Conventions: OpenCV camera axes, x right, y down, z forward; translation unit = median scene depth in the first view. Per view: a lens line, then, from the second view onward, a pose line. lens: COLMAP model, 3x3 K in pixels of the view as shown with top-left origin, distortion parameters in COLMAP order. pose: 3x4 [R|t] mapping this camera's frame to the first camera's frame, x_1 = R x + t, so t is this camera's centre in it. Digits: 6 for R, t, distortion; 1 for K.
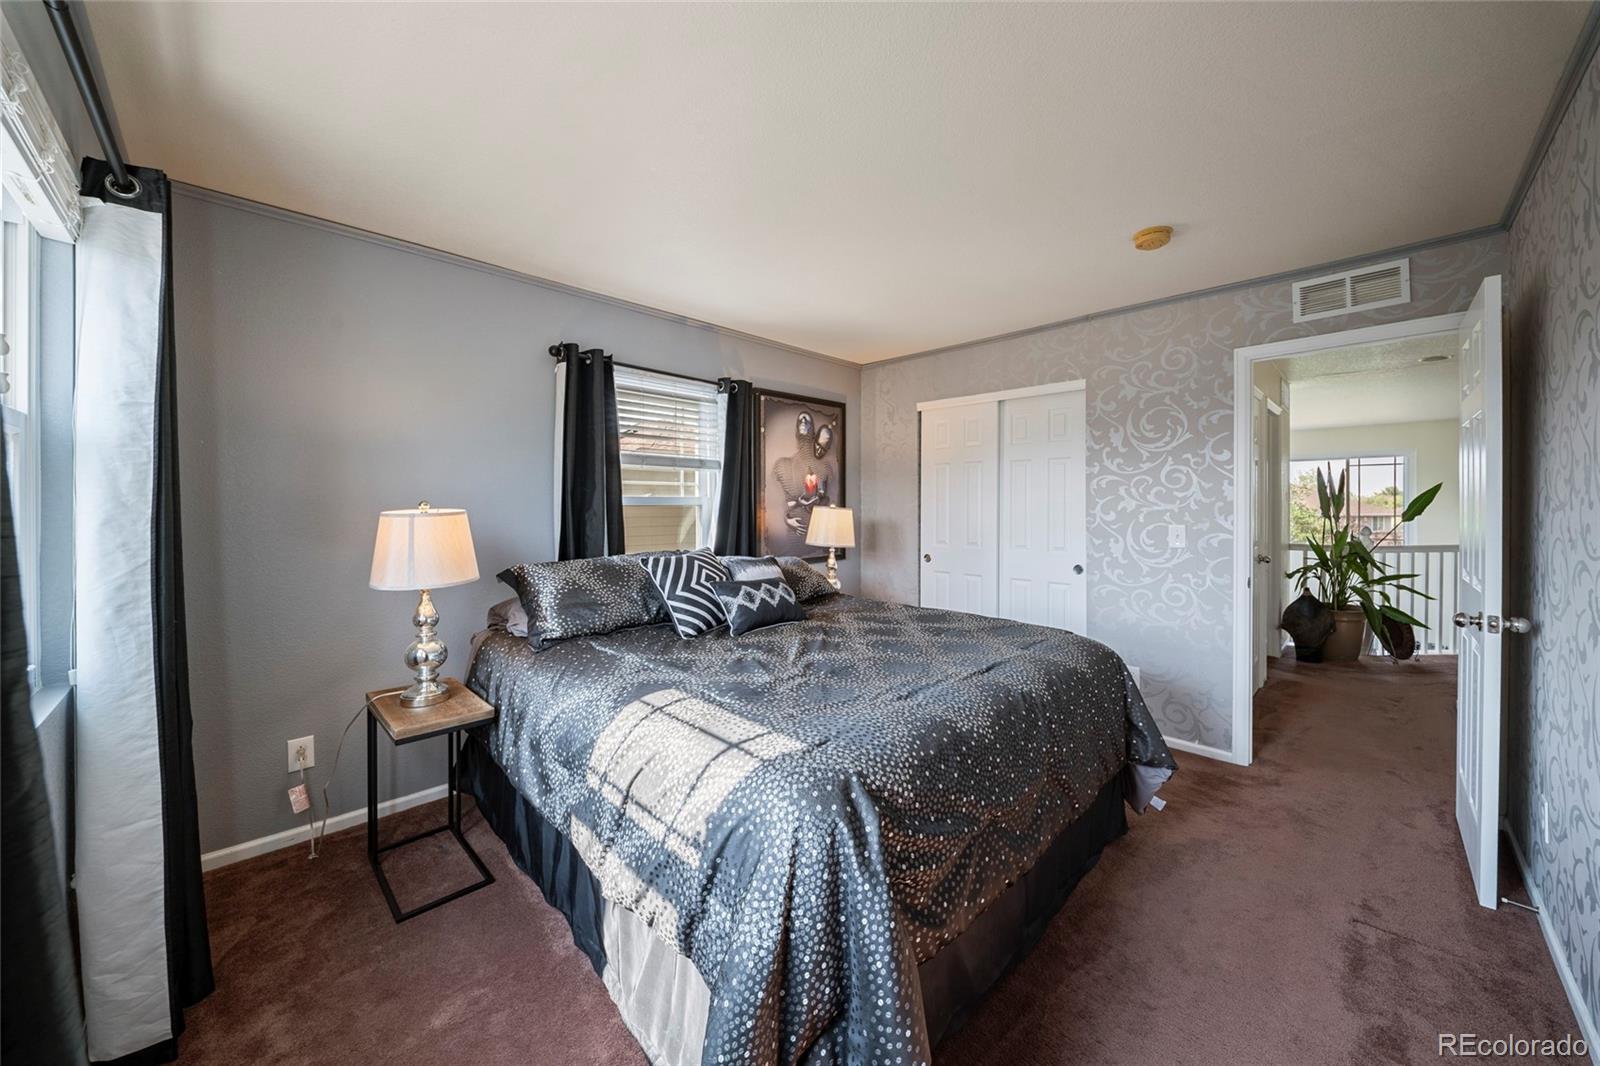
lens RADIAL K [[563.5, 0, 804.3], [0, 563.5, 516.9], [0, 0, 1]] dist [0.018768, -0.007183]
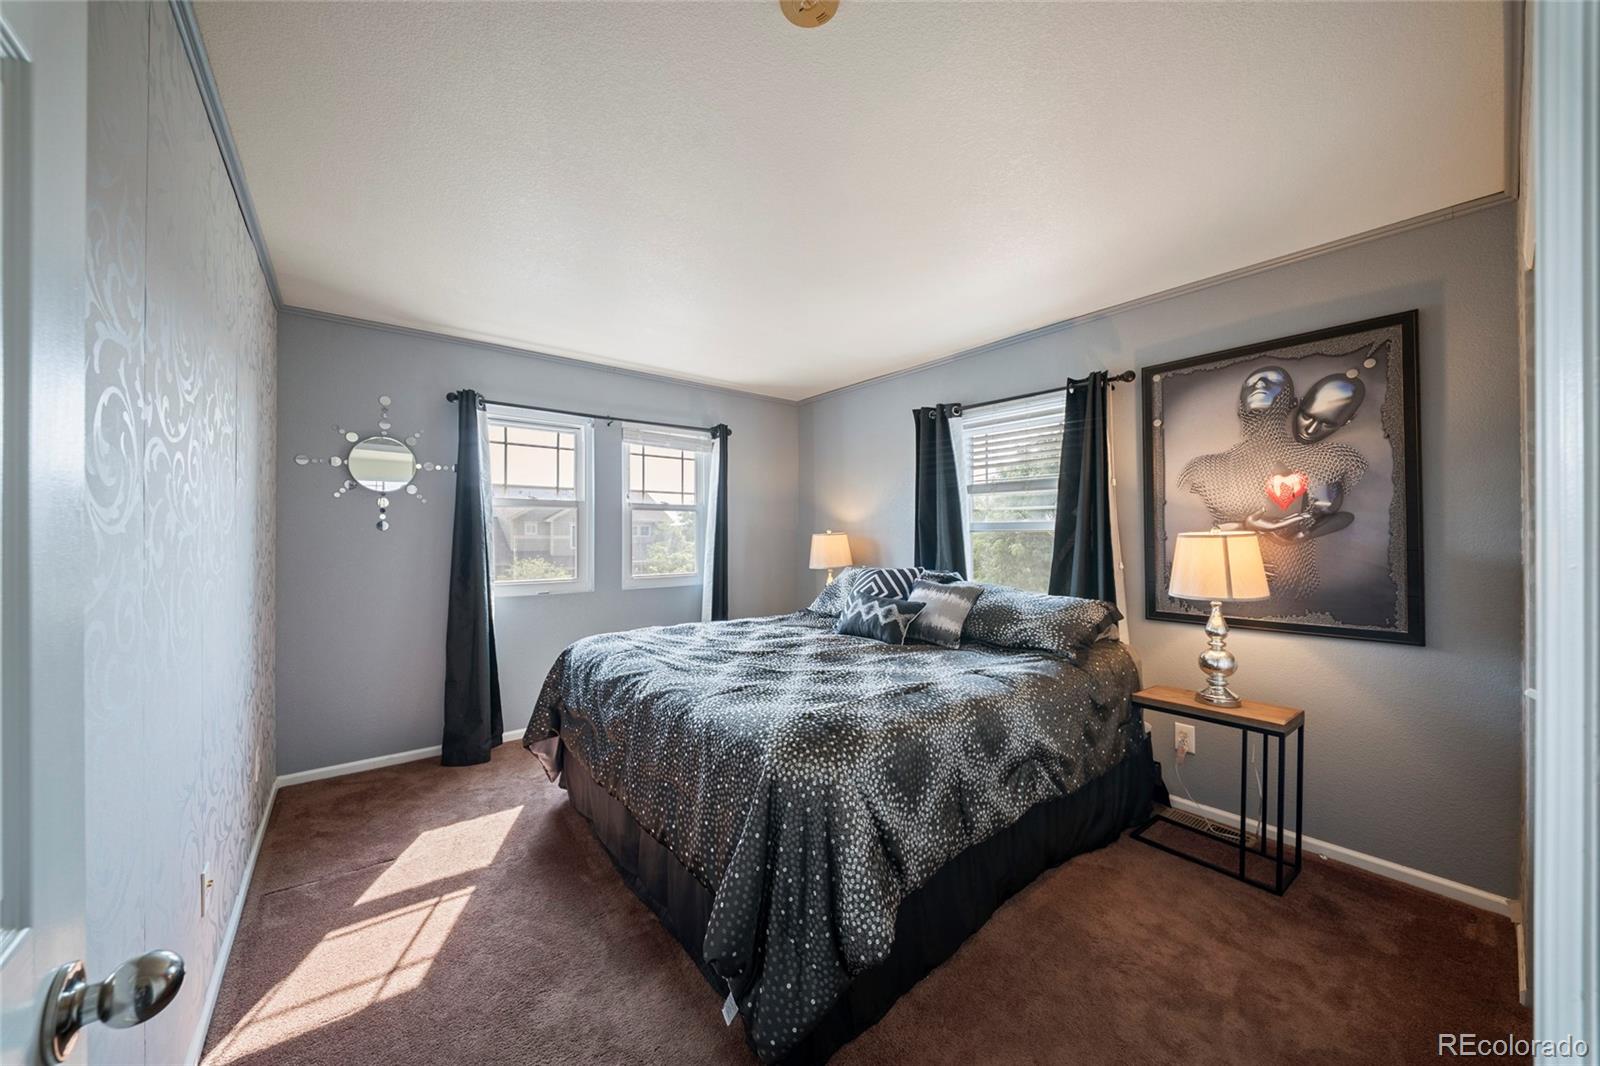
lens RADIAL K [[544.2, 0, 795.2], [0, 544.2, 521.3], [0, 0, 1]] dist [0.021410, -0.006064]
pose [[-0.126255, -0.006929, -0.991974, 0.635965], [-0.016647, 0.999850, -0.004865, -0.018941], [0.991858, 0.015899, -0.126352, 0.606582]]
